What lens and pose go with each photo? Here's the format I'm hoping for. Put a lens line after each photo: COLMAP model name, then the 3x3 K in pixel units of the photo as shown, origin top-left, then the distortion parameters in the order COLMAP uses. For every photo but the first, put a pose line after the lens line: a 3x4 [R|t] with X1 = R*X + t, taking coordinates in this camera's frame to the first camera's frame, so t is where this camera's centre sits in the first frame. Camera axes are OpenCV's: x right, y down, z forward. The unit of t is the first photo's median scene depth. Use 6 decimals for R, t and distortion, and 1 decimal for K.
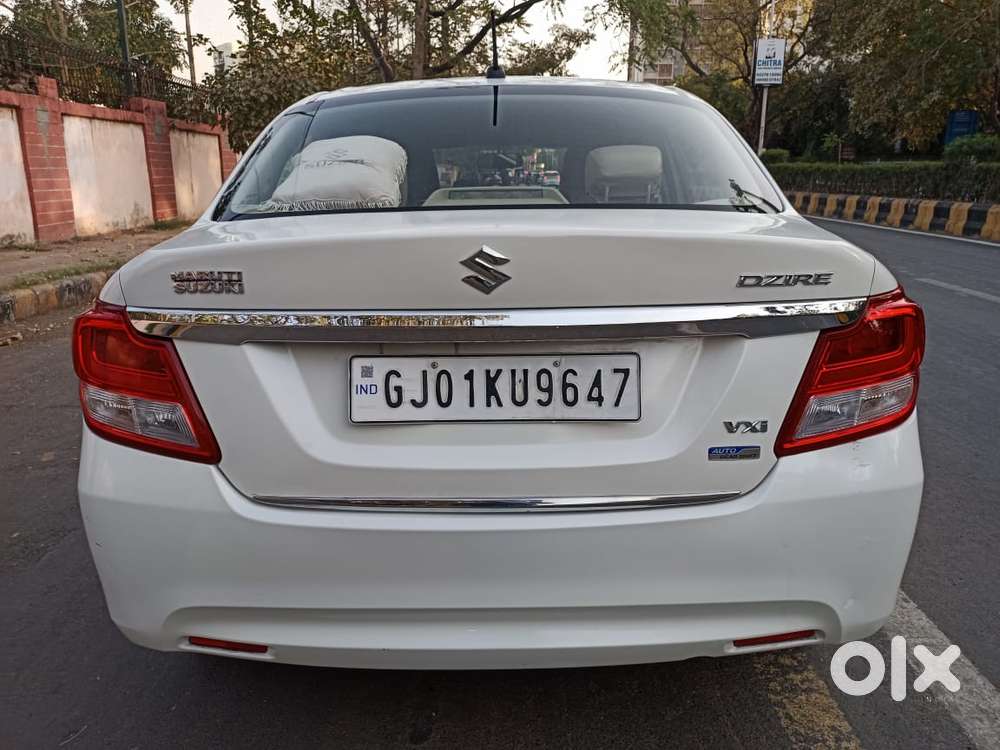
lens RADIAL K [[733.7, 0, 495.9], [0, 733.7, 370.6], [0, 0, 1]] dist [0.071197, -0.088492]
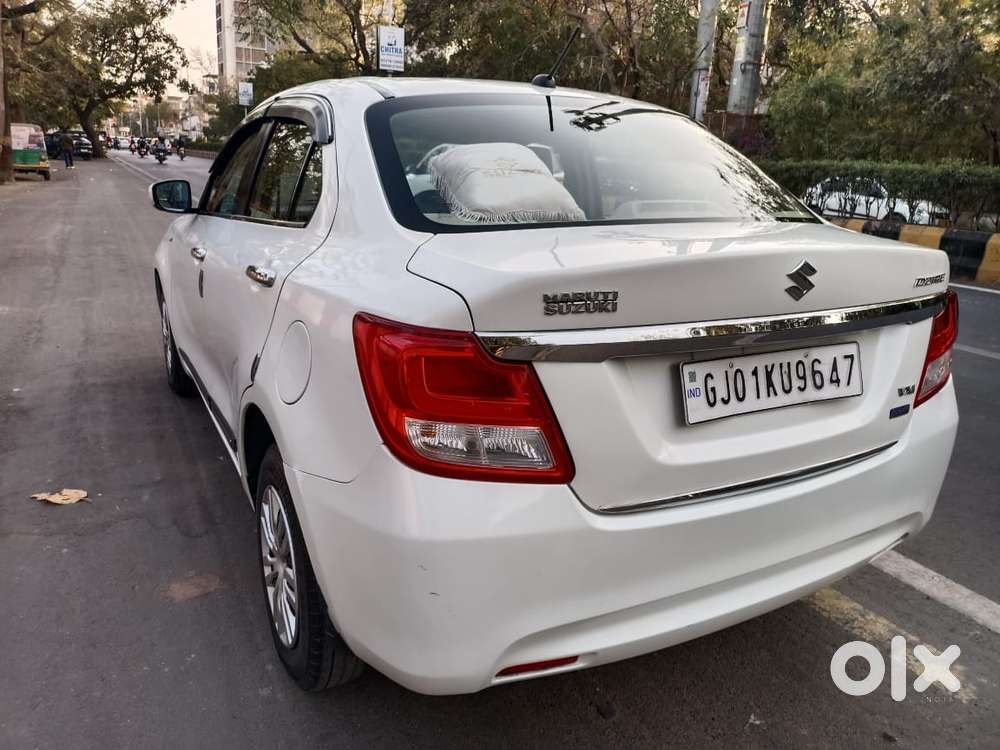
lens RADIAL K [[733.7, 0, 495.9], [0, 733.7, 370.6], [0, 0, 1]] dist [0.071197, -0.088492]
pose [[0.876380, -0.091065, 0.472933, -0.938664], [0.077214, 0.995826, 0.048668, -0.082641], [-0.475391, -0.006135, 0.879753, 0.176026]]
